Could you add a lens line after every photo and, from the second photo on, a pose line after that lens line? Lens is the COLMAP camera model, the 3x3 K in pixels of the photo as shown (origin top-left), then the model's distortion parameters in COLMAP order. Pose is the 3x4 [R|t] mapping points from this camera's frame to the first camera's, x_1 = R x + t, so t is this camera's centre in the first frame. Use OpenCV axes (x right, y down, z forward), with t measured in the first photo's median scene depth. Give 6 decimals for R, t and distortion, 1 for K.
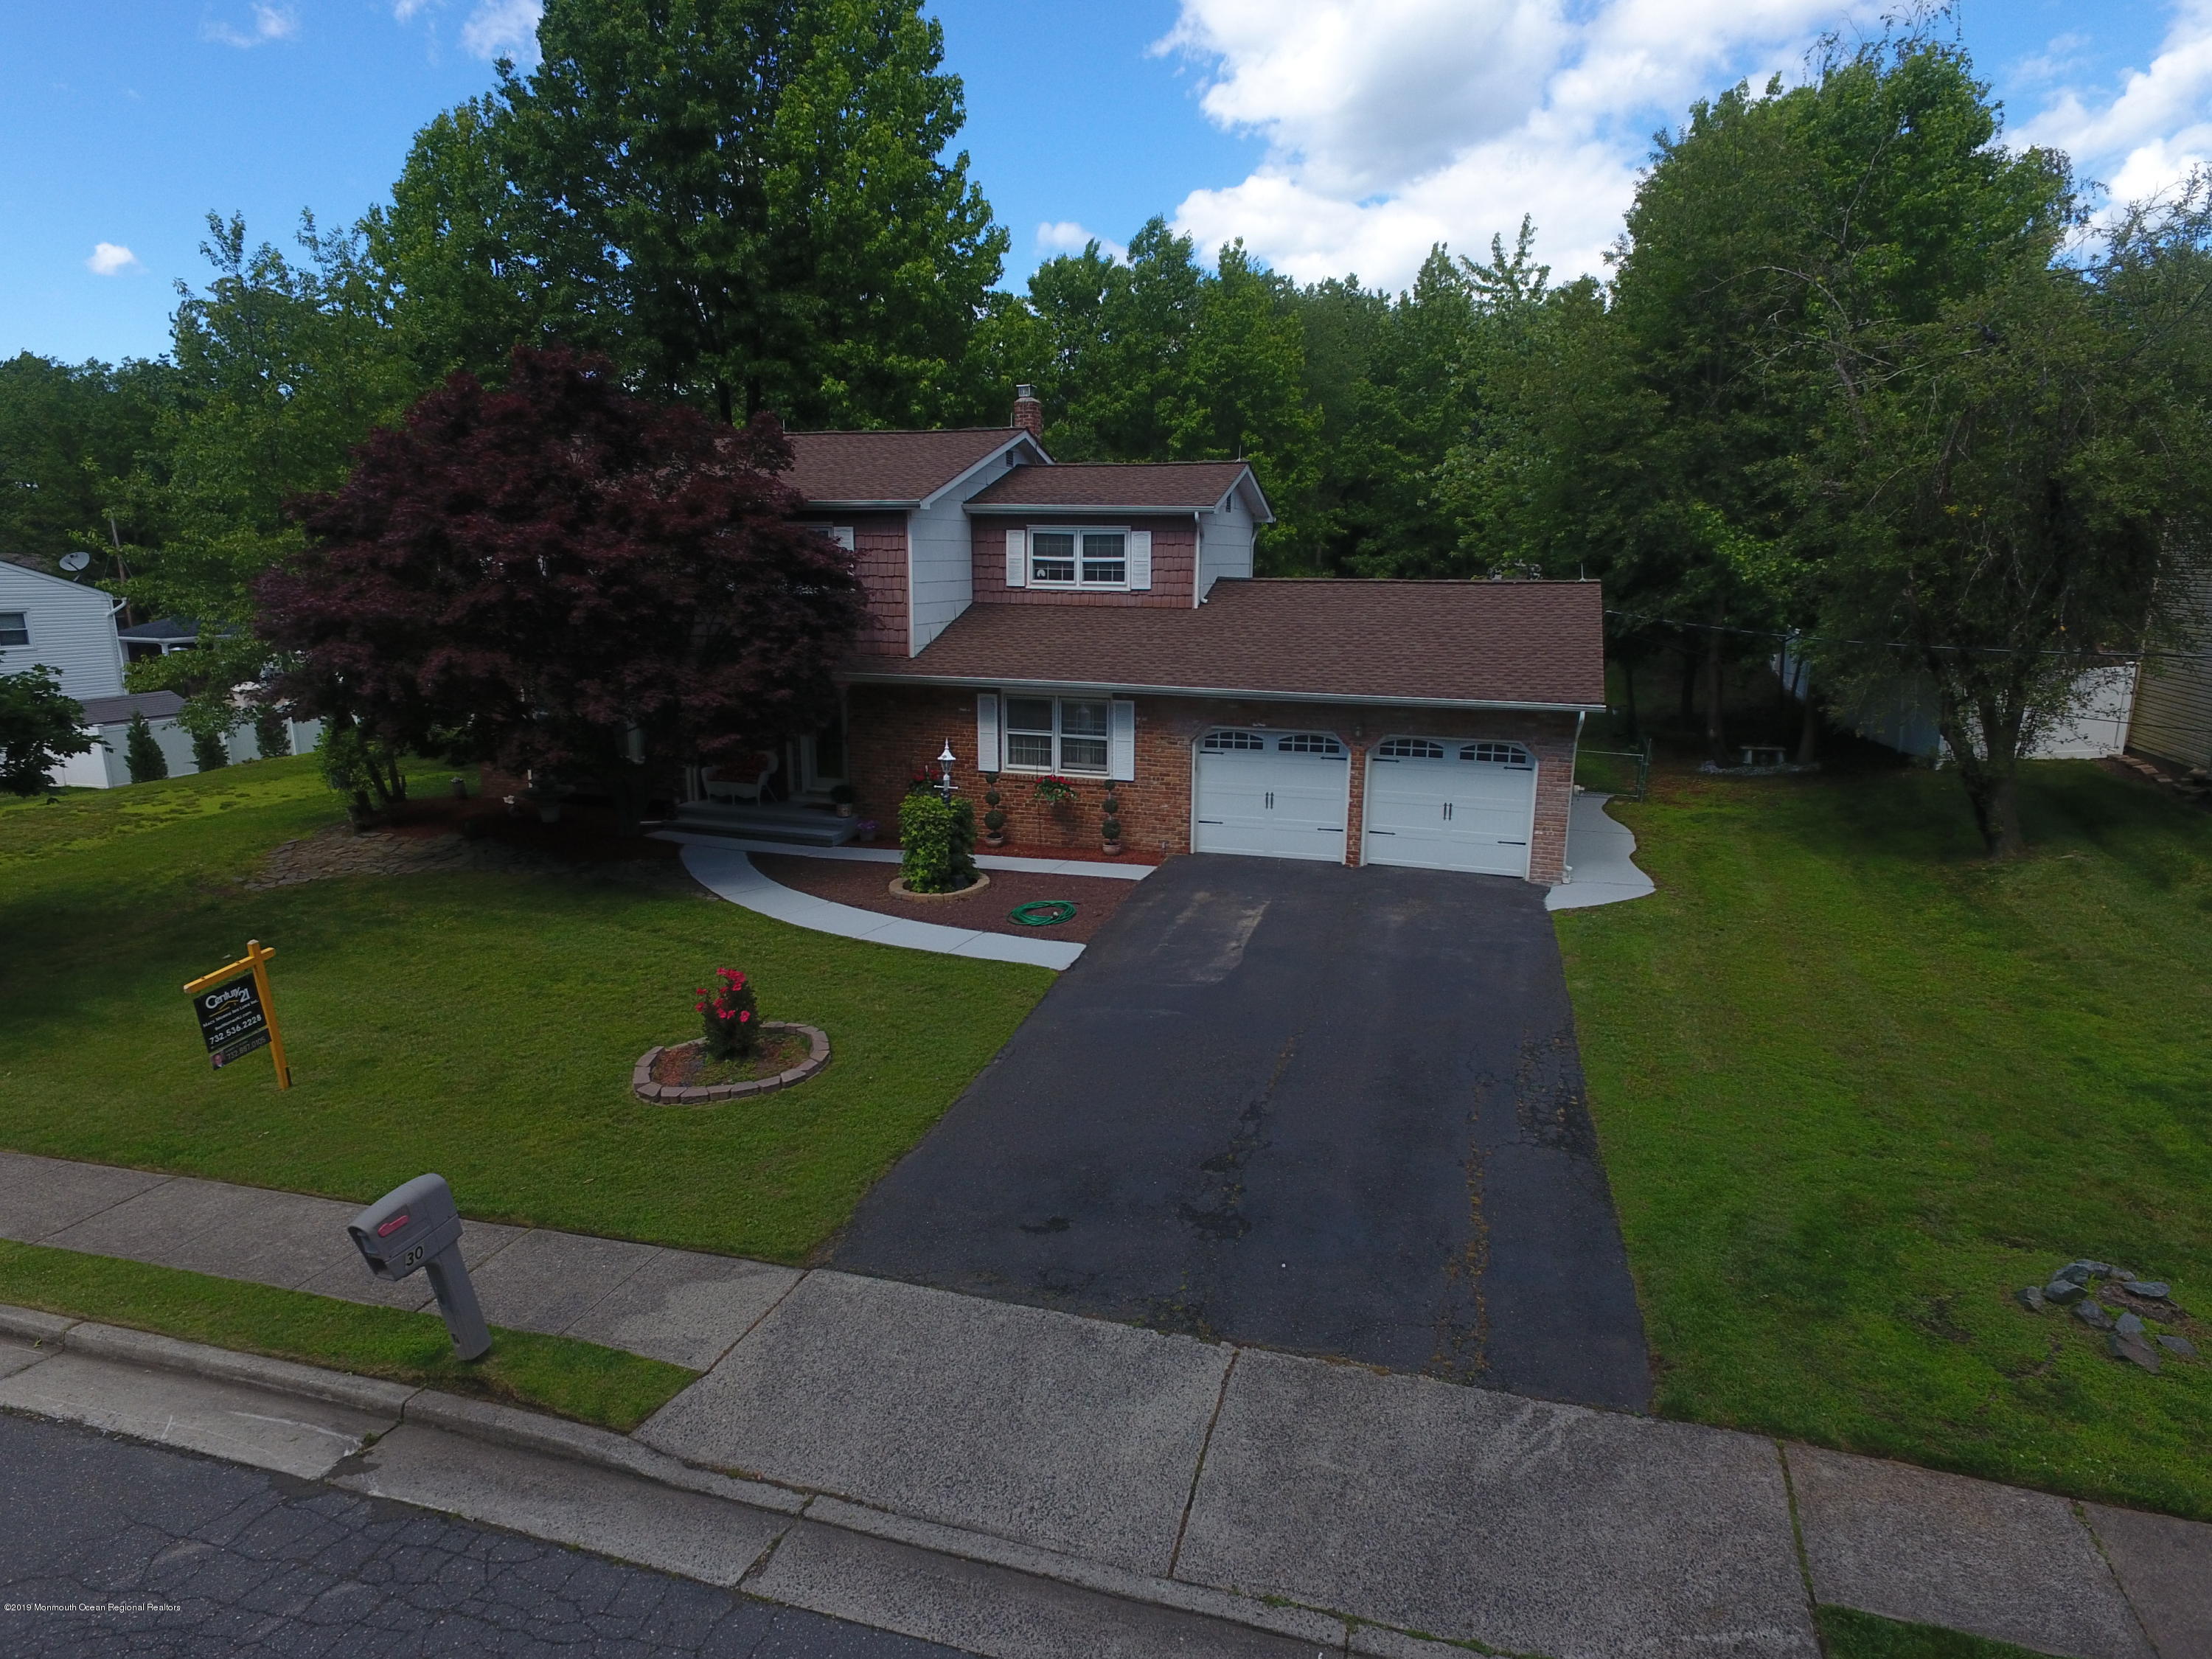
lens RADIAL K [[1286.4, 0, 1109.9], [0, 1286.4, 839.5], [0, 0, 1]] dist [-0.002290, 0.002201]
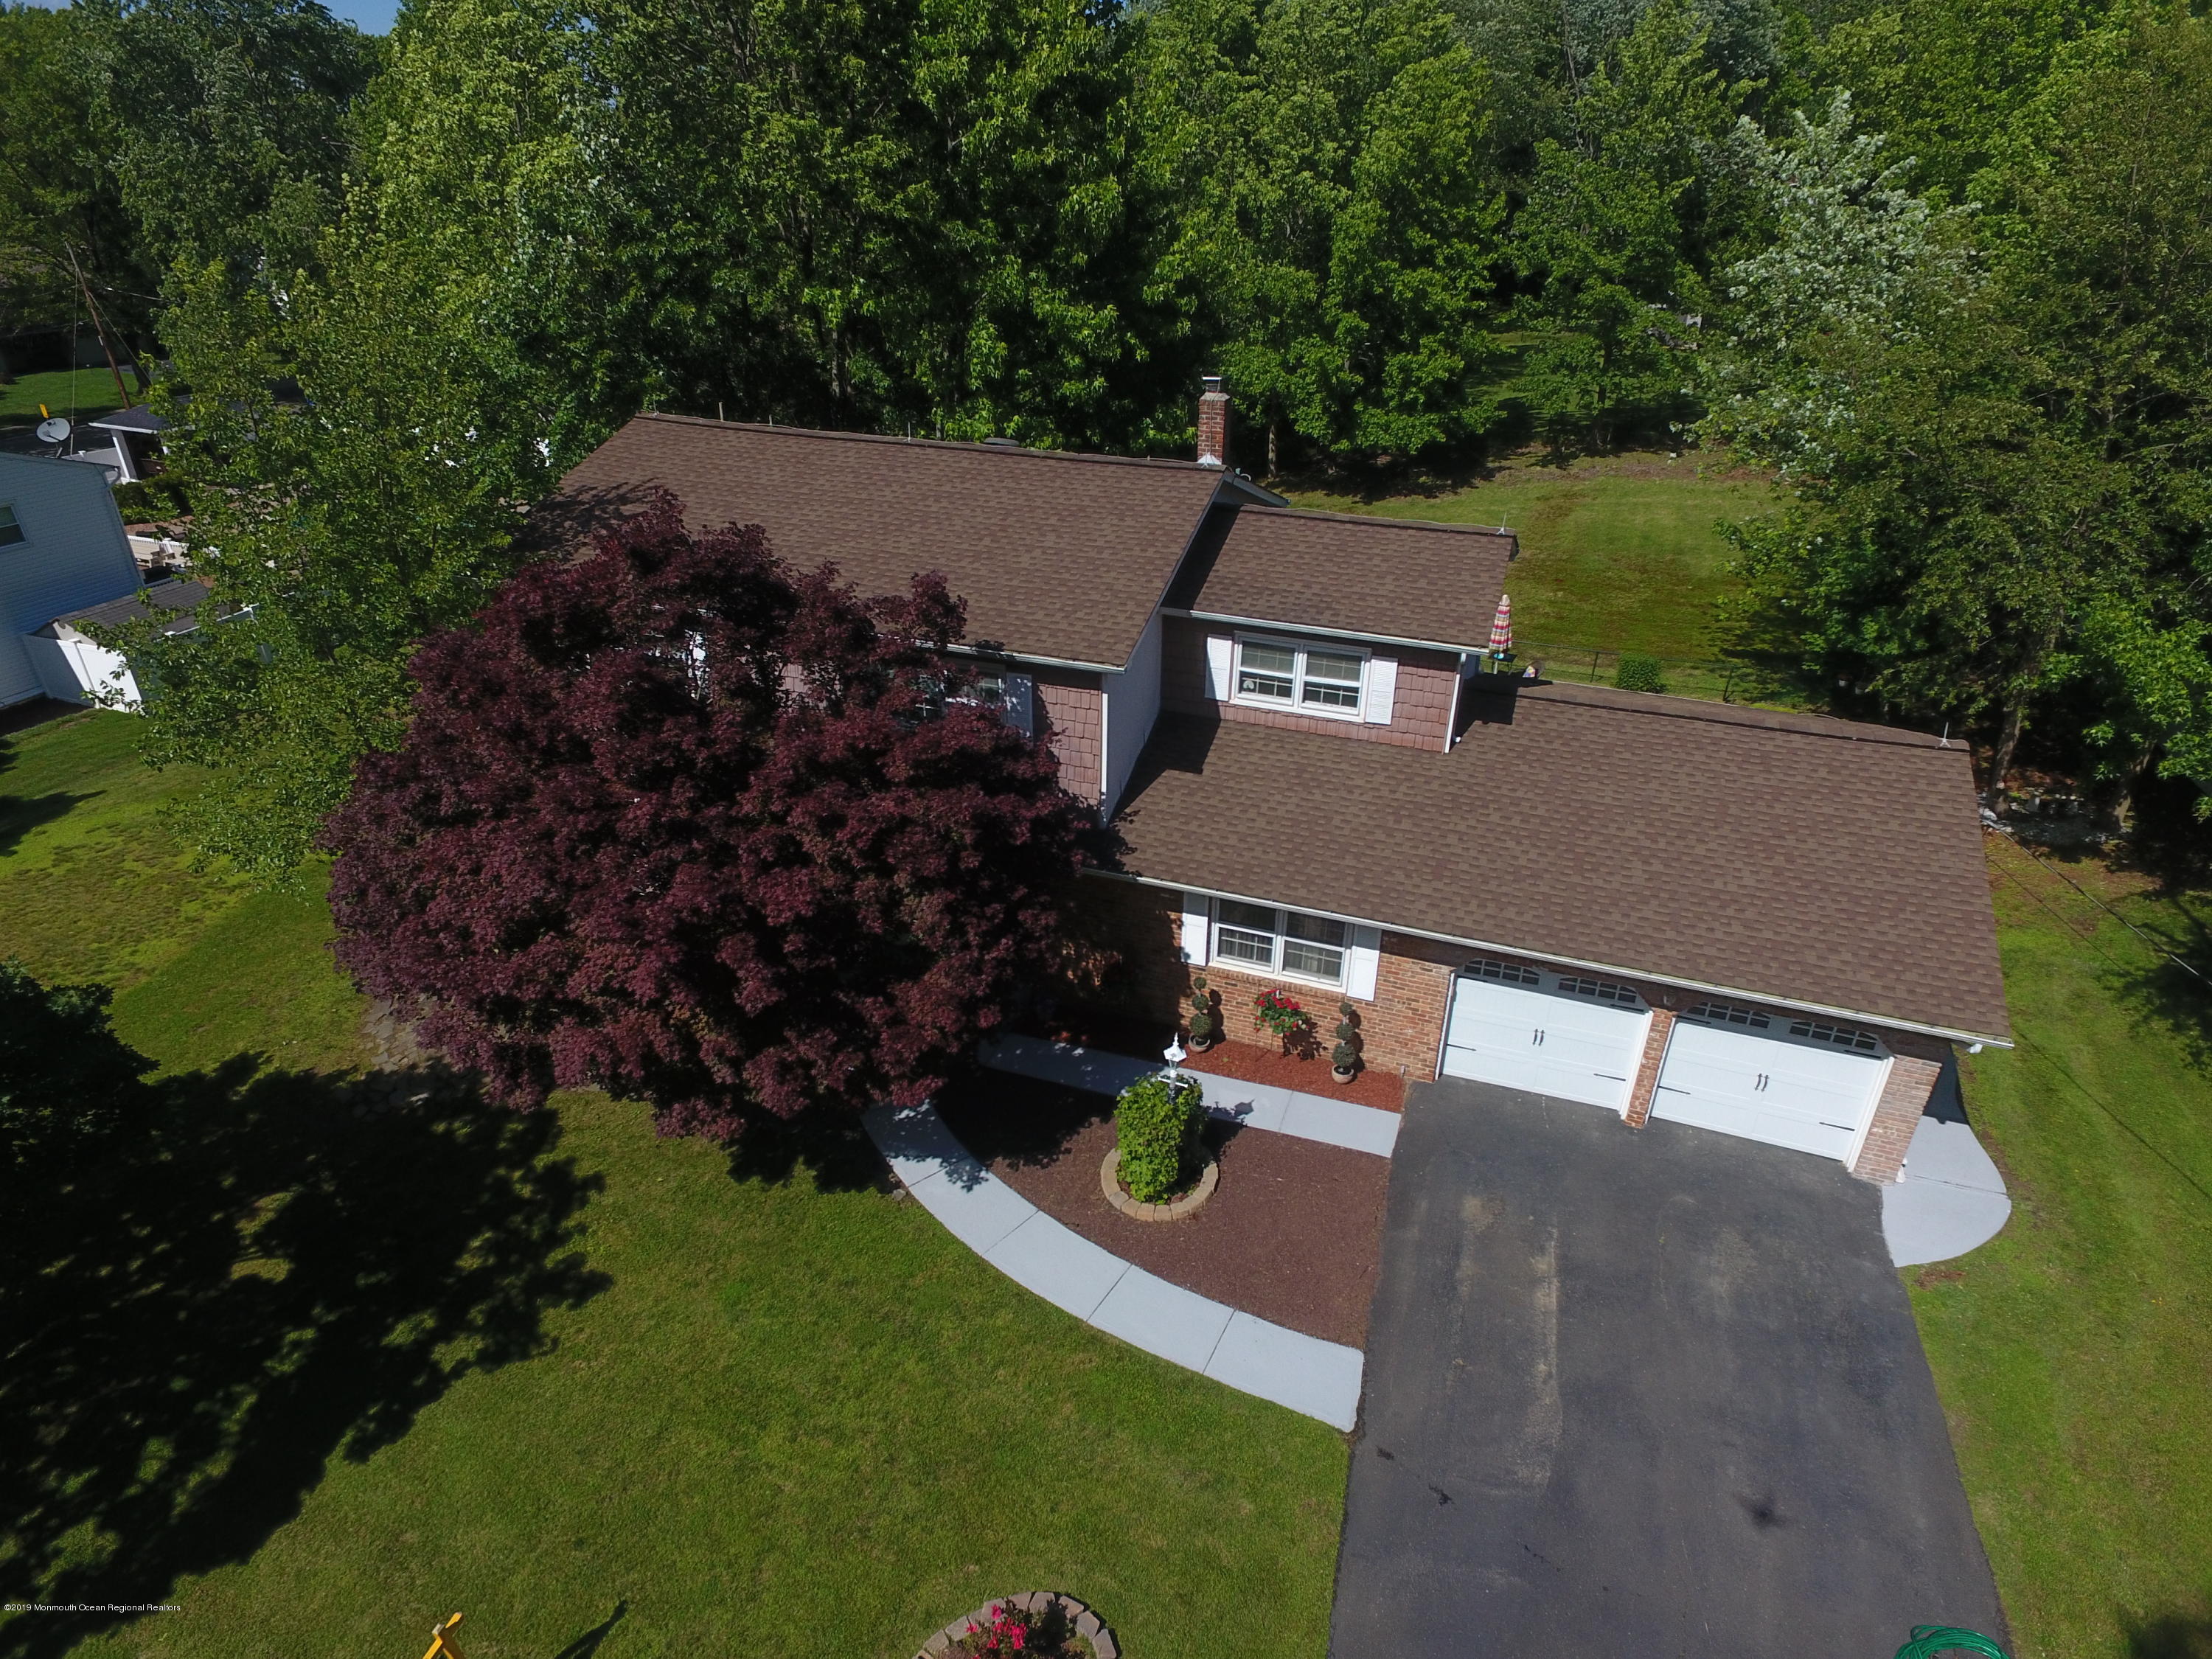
lens RADIAL K [[1286.4, 0, 1109.9], [0, 1286.4, 839.5], [0, 0, 1]] dist [-0.002290, 0.002201]
pose [[0.999608, 0.014818, -0.023750, -0.143336], [-0.007697, 0.961203, 0.275736, -0.400337], [0.026915, -0.275445, 0.960940, 0.229399]]
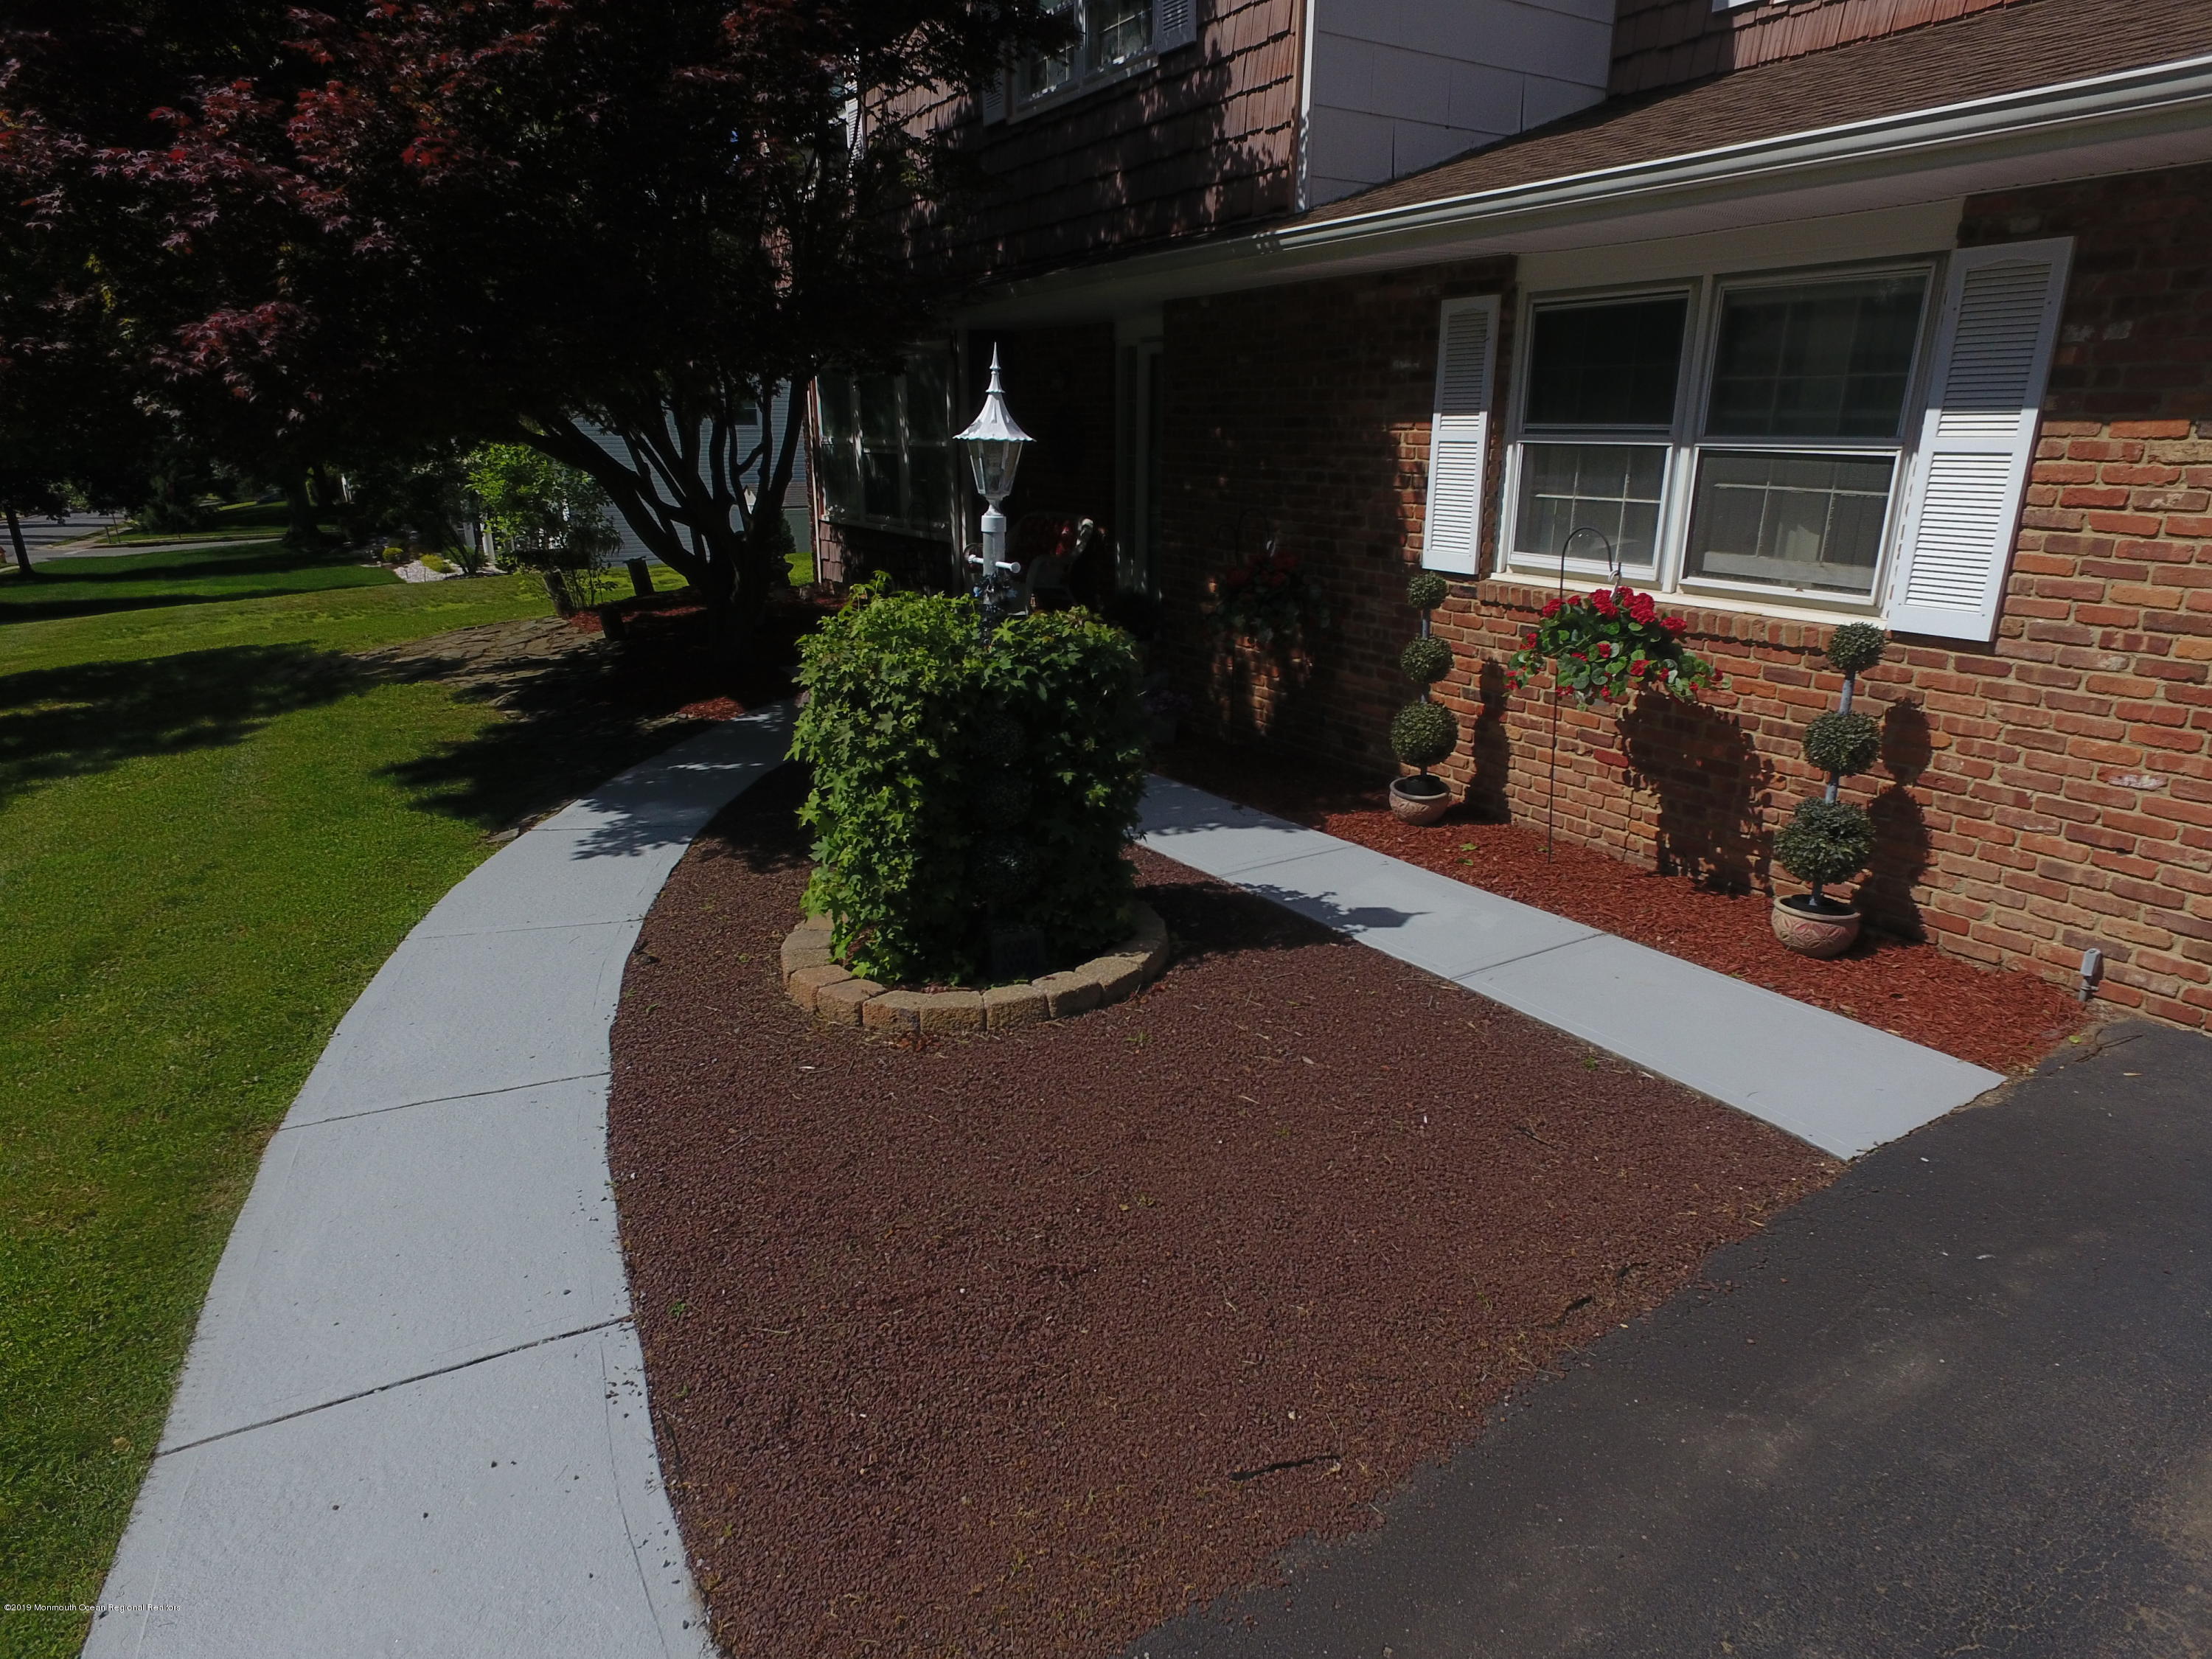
lens RADIAL K [[1280.2, 0, 1109.3], [0, 1280.2, 841.2], [0, 0, 1]] dist [-0.003801, 0.001158]
pose [[0.770866, 0.191641, -0.607486, 0.043894], [-0.133237, 0.981085, 0.140428, -0.024717], [0.622907, -0.027311, 0.781819, 0.782561]]
